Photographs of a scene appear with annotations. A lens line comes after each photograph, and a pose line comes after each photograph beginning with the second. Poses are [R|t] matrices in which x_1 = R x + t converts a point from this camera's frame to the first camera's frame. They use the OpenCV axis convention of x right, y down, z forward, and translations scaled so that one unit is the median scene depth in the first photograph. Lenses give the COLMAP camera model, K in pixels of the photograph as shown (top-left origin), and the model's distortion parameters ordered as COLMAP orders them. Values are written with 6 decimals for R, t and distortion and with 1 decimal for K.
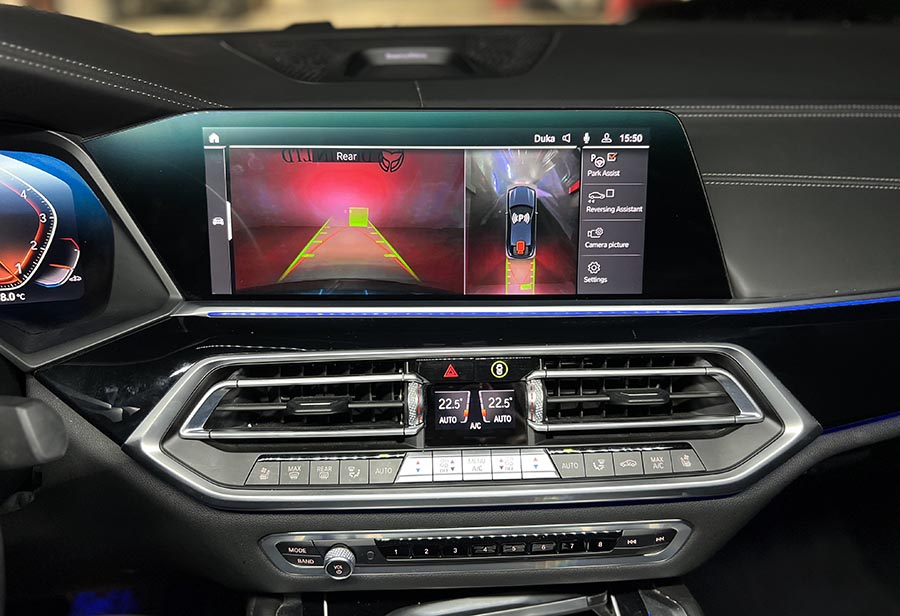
lens RADIAL K [[757.7, 0, 456.6], [0, 757.7, 308.3], [0, 0, 1]] dist [0.088013, -0.162954]
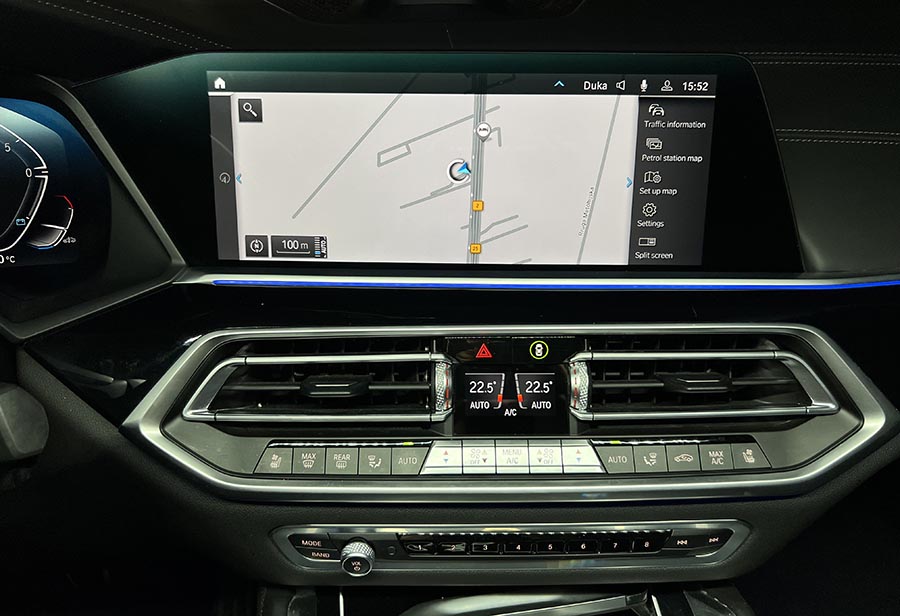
lens RADIAL K [[753.7, 0, 450.0], [0, 753.7, 308.0], [0, 0, 1]] dist [0.032142, -0.011411]
pose [[0.999536, 0.014801, -0.026636, -0.024197], [-0.013480, 0.998703, 0.049091, -0.009727], [0.027328, -0.048709, 0.998439, 0.121309]]
